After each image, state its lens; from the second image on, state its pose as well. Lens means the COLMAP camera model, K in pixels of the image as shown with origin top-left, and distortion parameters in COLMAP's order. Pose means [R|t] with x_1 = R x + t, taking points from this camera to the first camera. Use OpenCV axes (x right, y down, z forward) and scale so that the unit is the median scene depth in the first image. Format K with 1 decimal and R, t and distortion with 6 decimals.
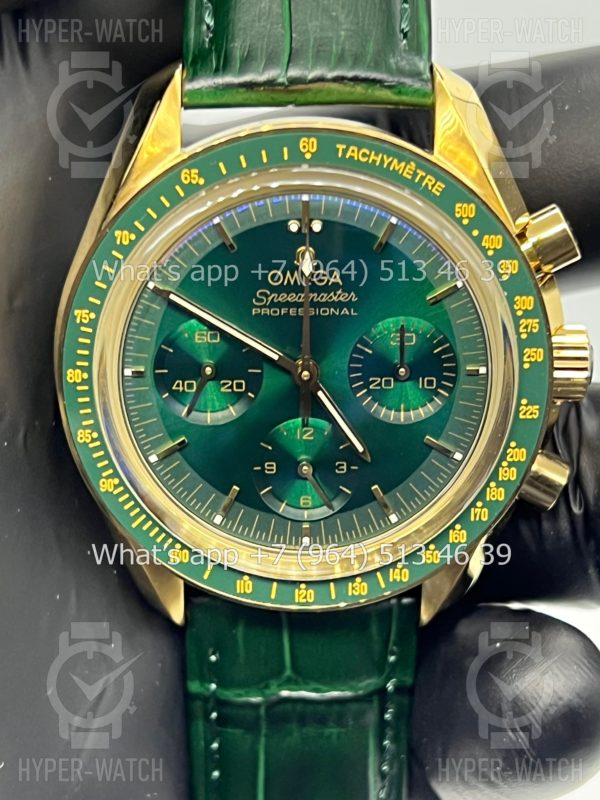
lens RADIAL K [[1888.3, 0, 266.0], [0, 1888.3, 441.4], [0, 0, 1]] dist [0.158208, -0.523718]
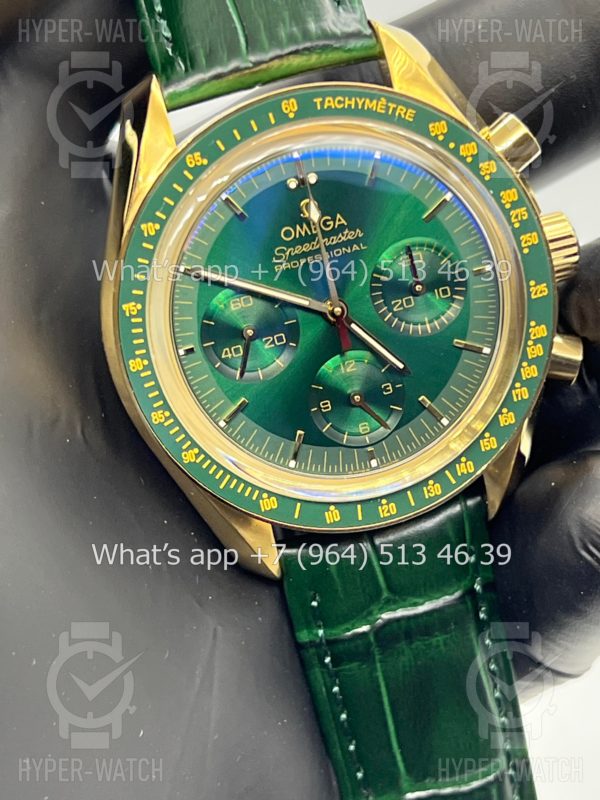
lens RADIAL K [[1888.3, 0, 266.0], [0, 1888.3, 441.4], [0, 0, 1]] dist [0.158208, -0.523718]
pose [[0.960778, -0.261506, 0.092306, -0.141076], [0.269519, 0.958898, -0.088732, 0.124750], [-0.065308, 0.110130, 0.991769, -0.085049]]
